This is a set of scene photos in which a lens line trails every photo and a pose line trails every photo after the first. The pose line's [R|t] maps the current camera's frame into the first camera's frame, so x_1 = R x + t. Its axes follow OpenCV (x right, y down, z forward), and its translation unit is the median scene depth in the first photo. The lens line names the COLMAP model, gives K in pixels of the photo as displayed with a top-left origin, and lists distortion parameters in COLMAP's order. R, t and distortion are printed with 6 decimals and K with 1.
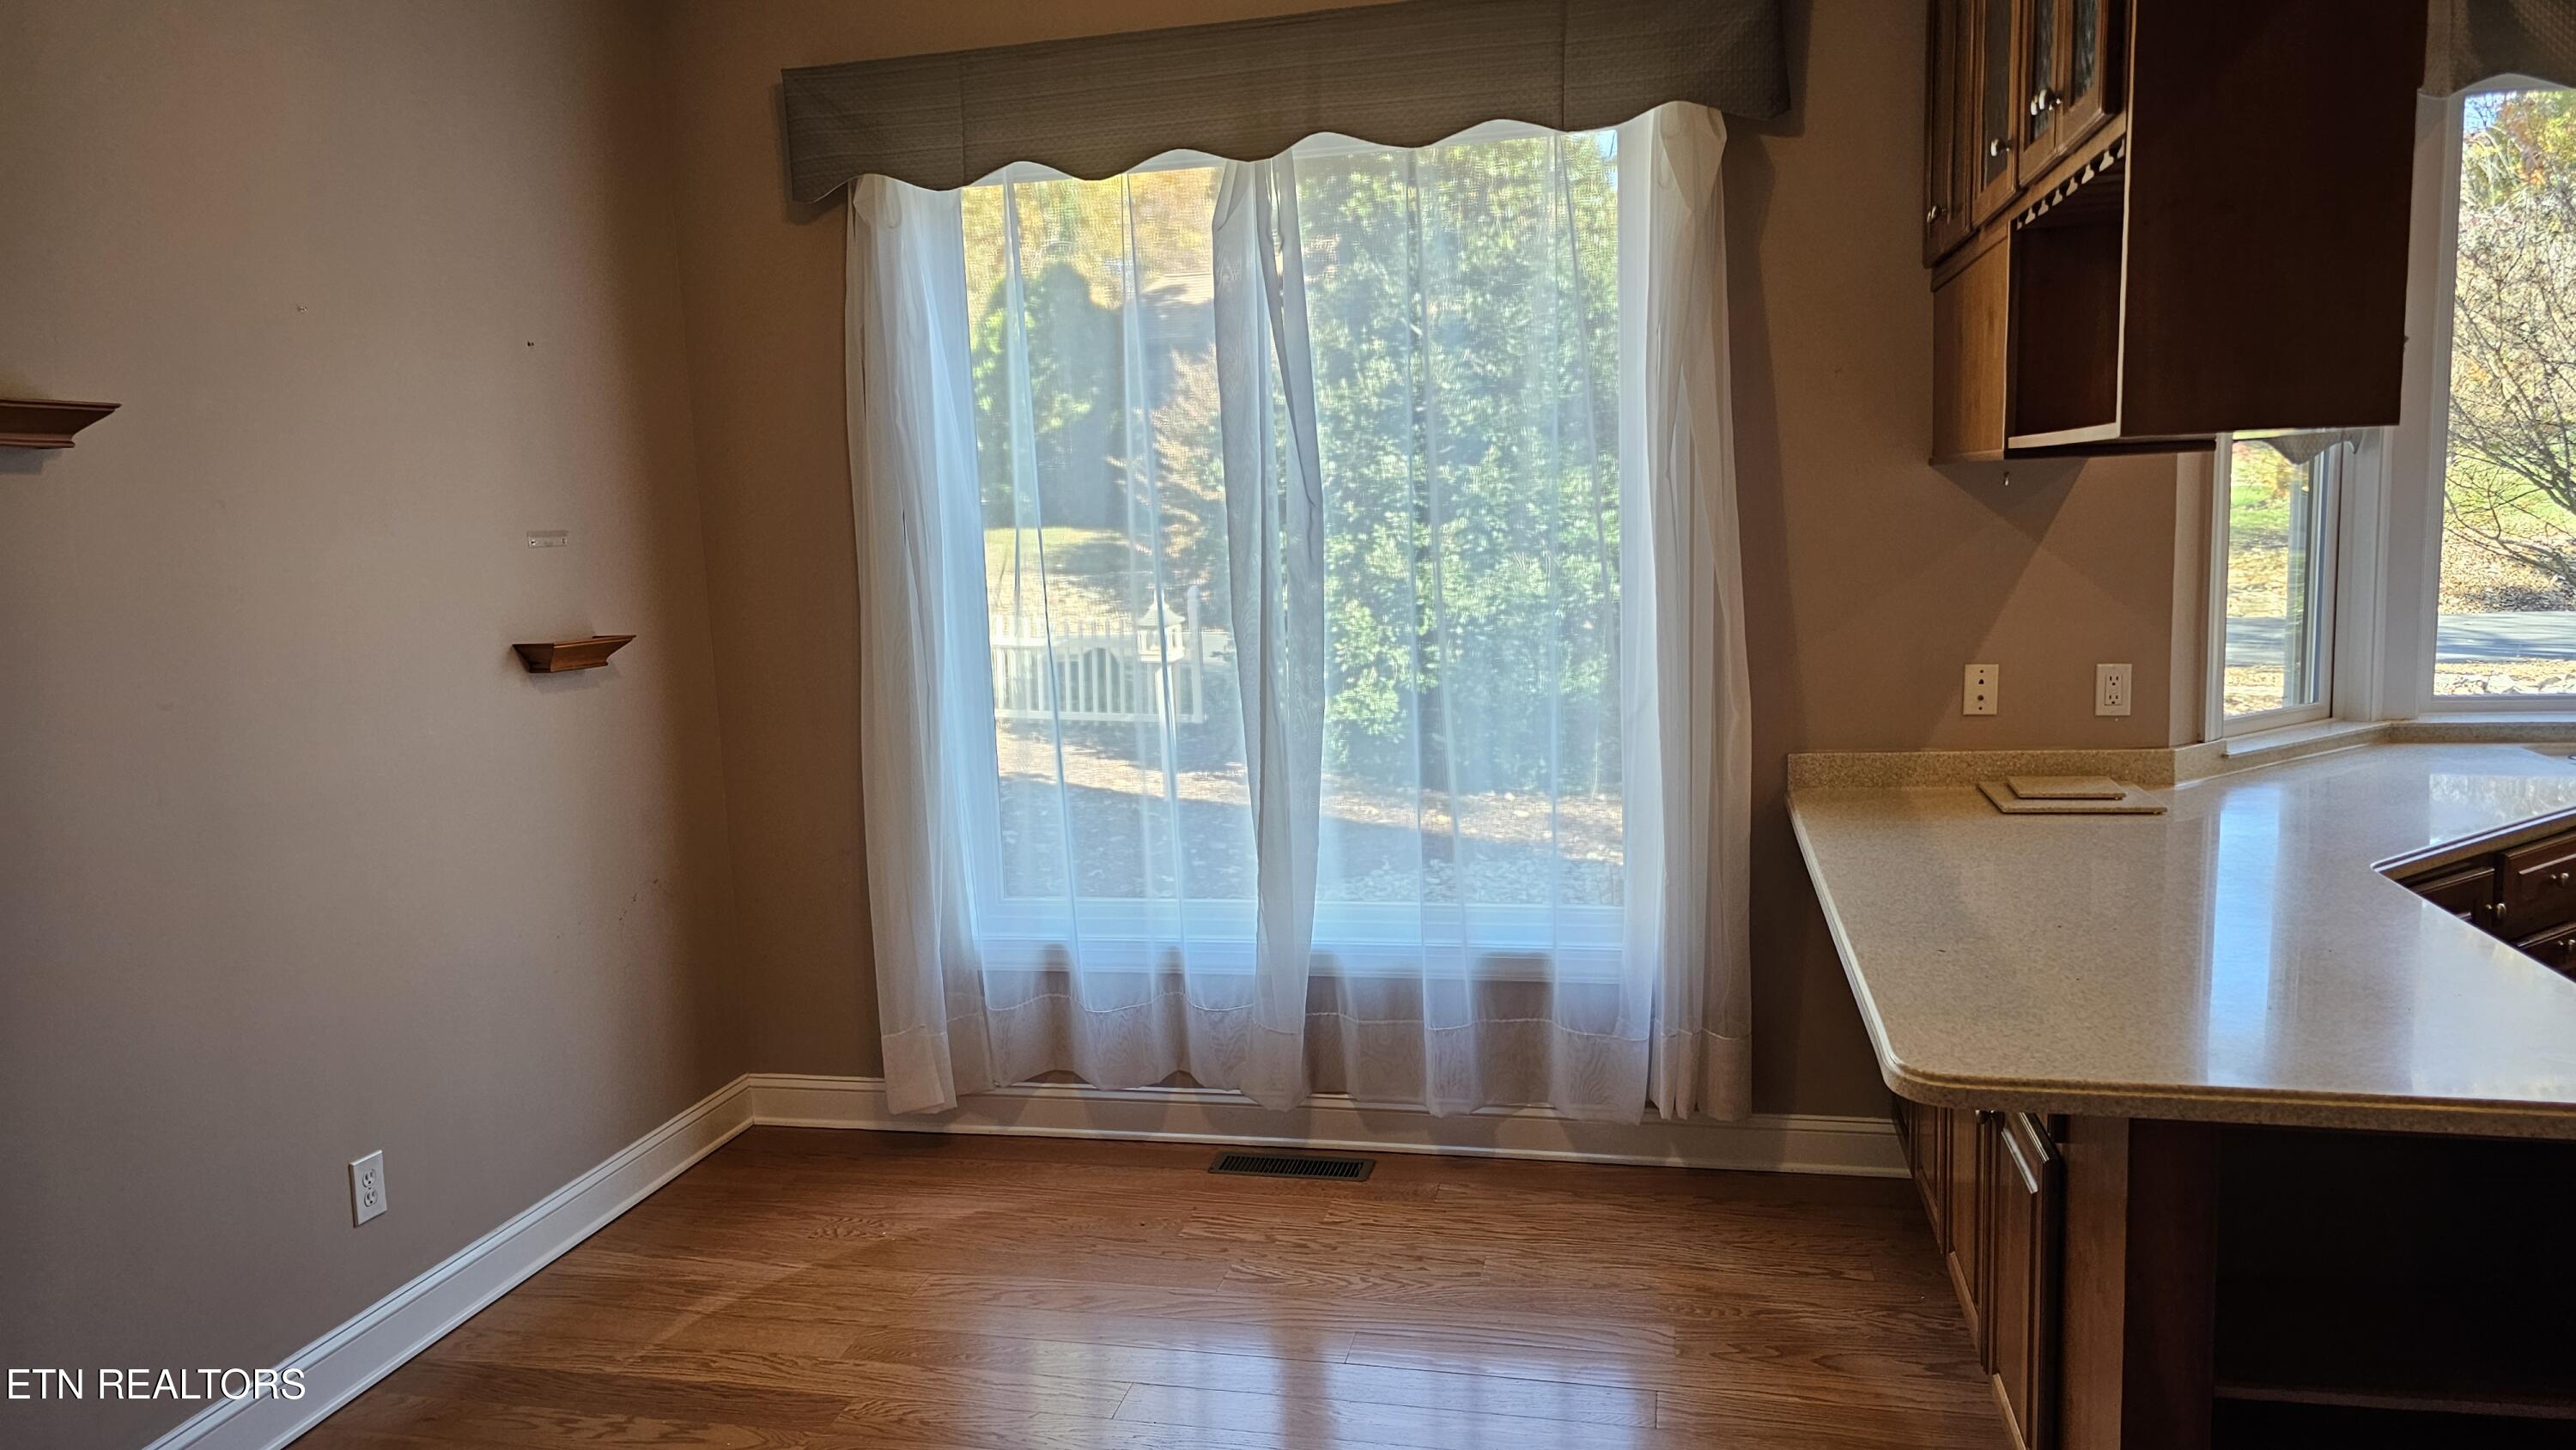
lens RADIAL K [[1713.7, 0, 1282.4], [0, 1713.7, 737.6], [0, 0, 1]] dist [0.007219, 0.000243]
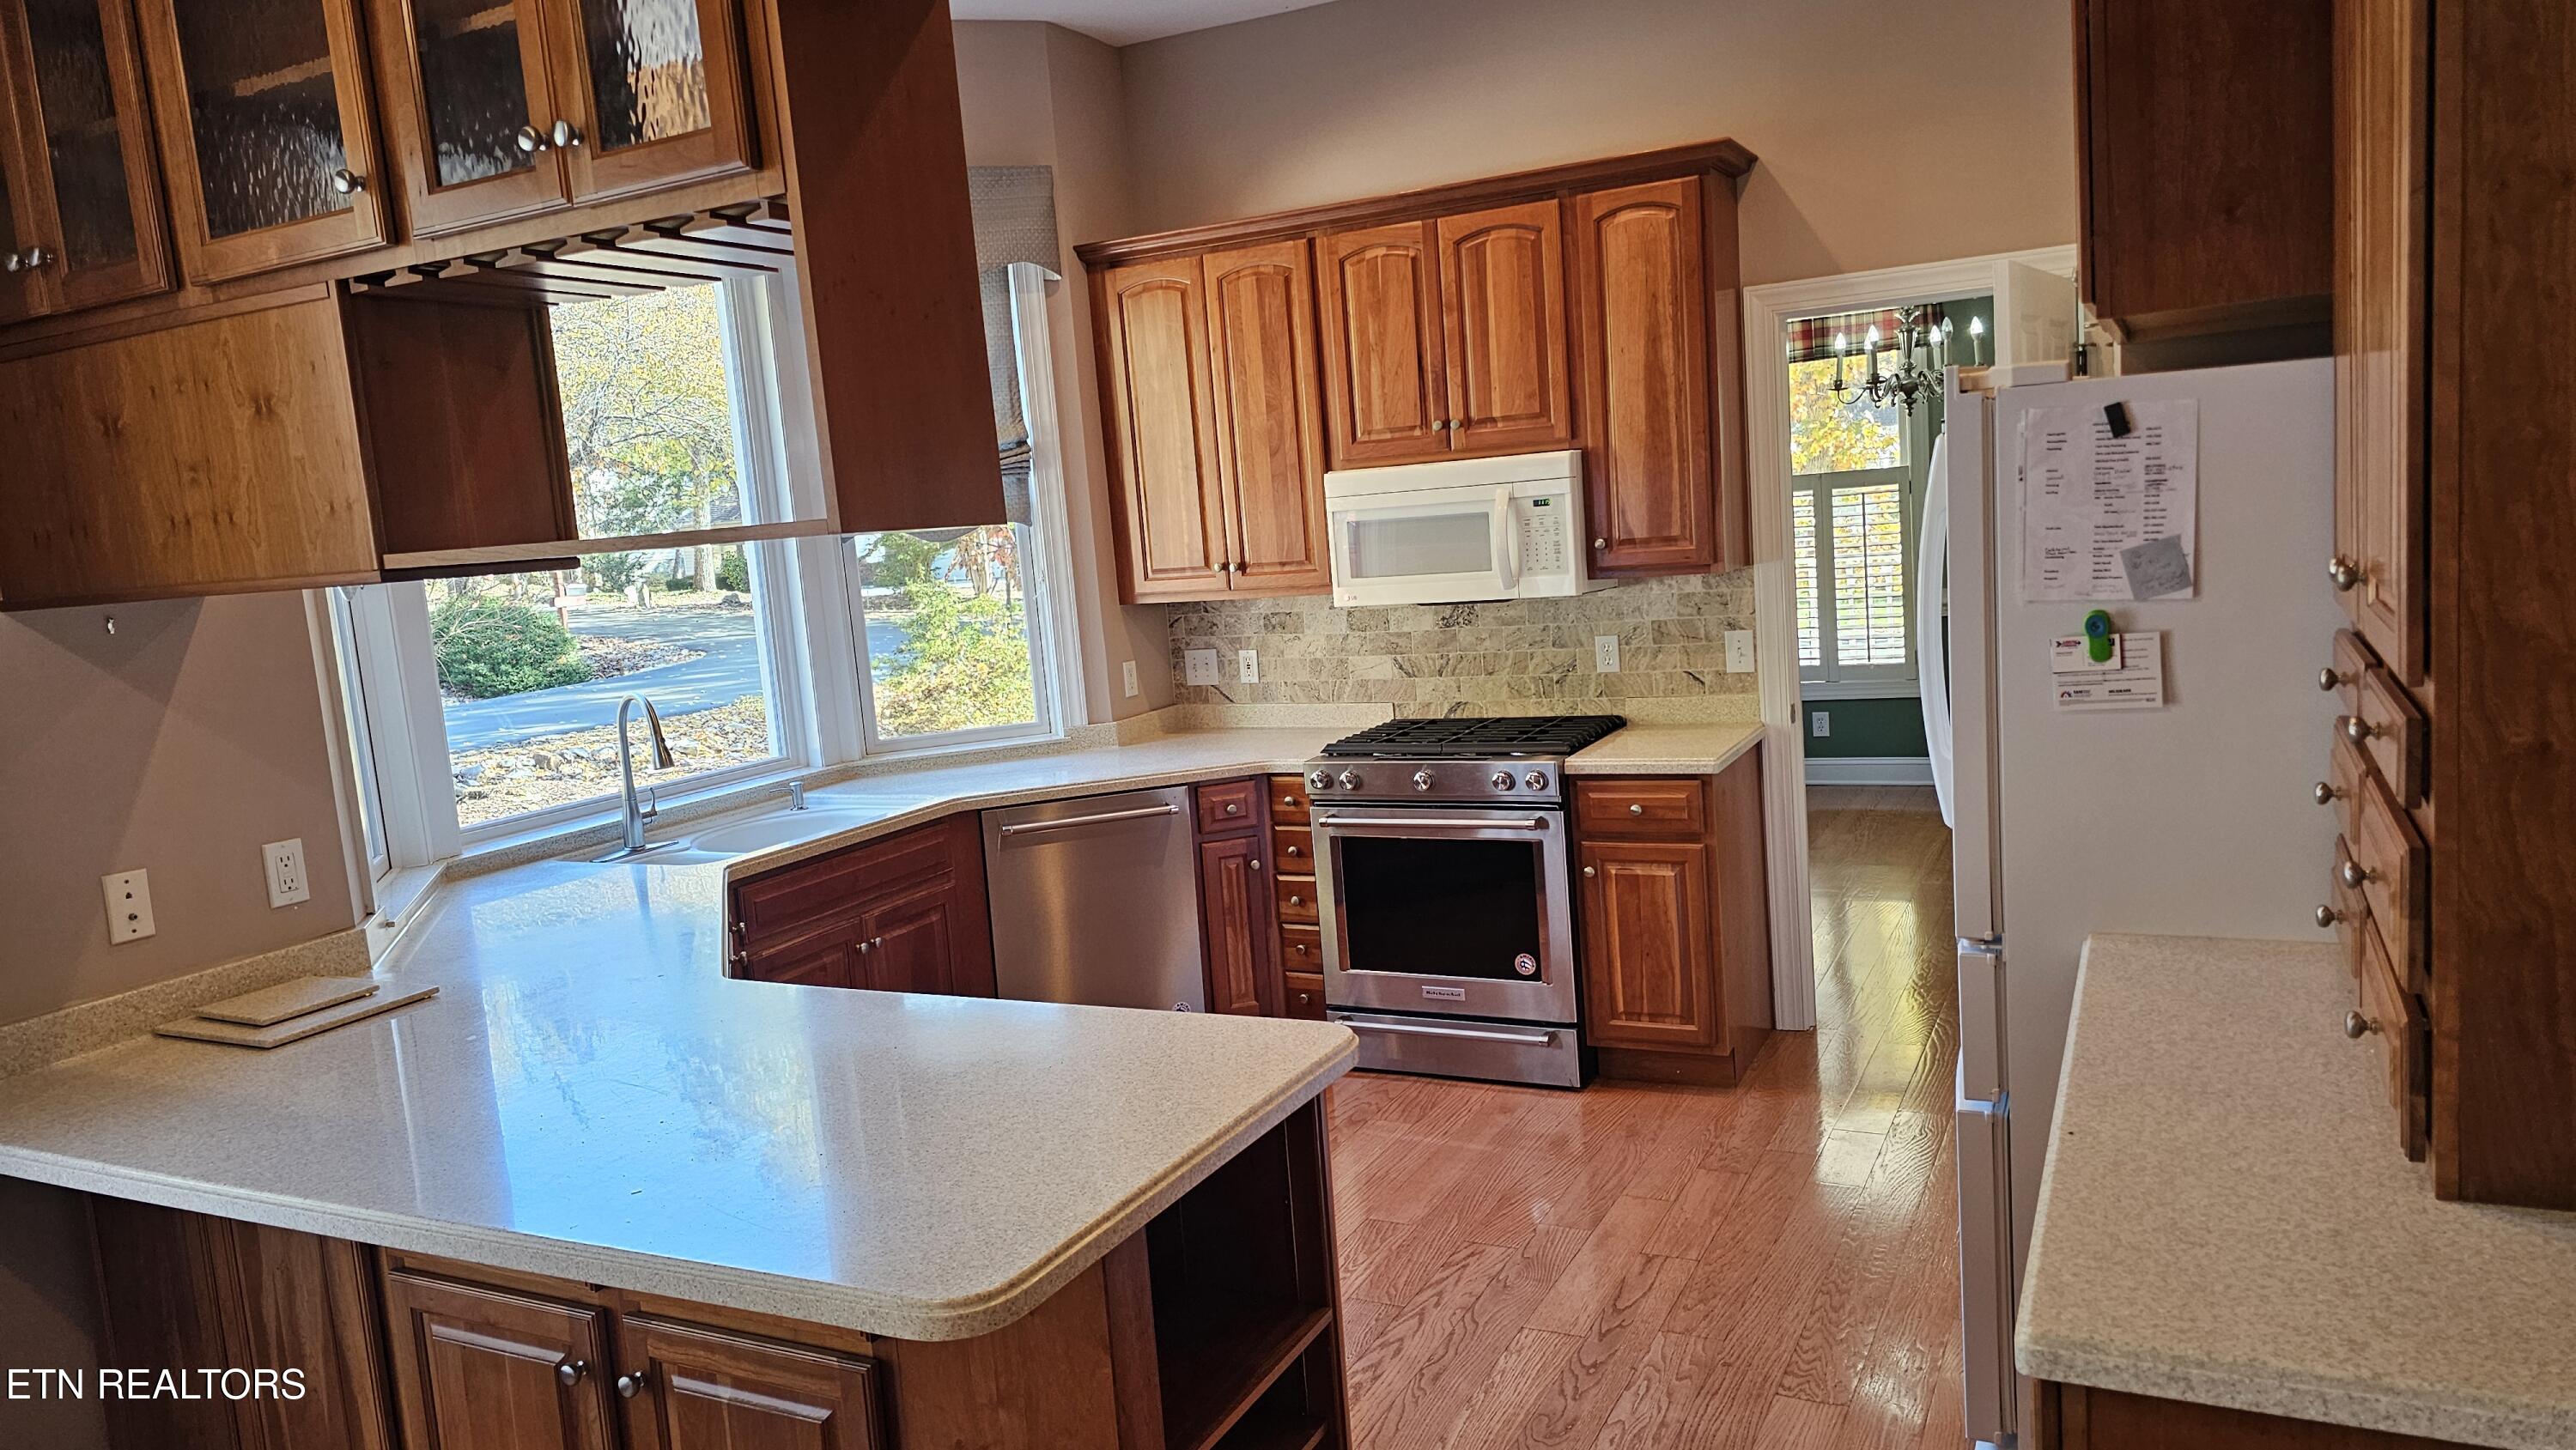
lens RADIAL K [[1713.7, 0, 1286.4], [0, 1713.7, 717.8], [0, 0, 1]] dist [0.007219, 0.000243]
pose [[0.247961, -0.094877, 0.964113, -0.180796], [0.198930, 0.978972, 0.045177, -0.041806], [-0.948126, 0.180589, 0.261620, 0.314001]]
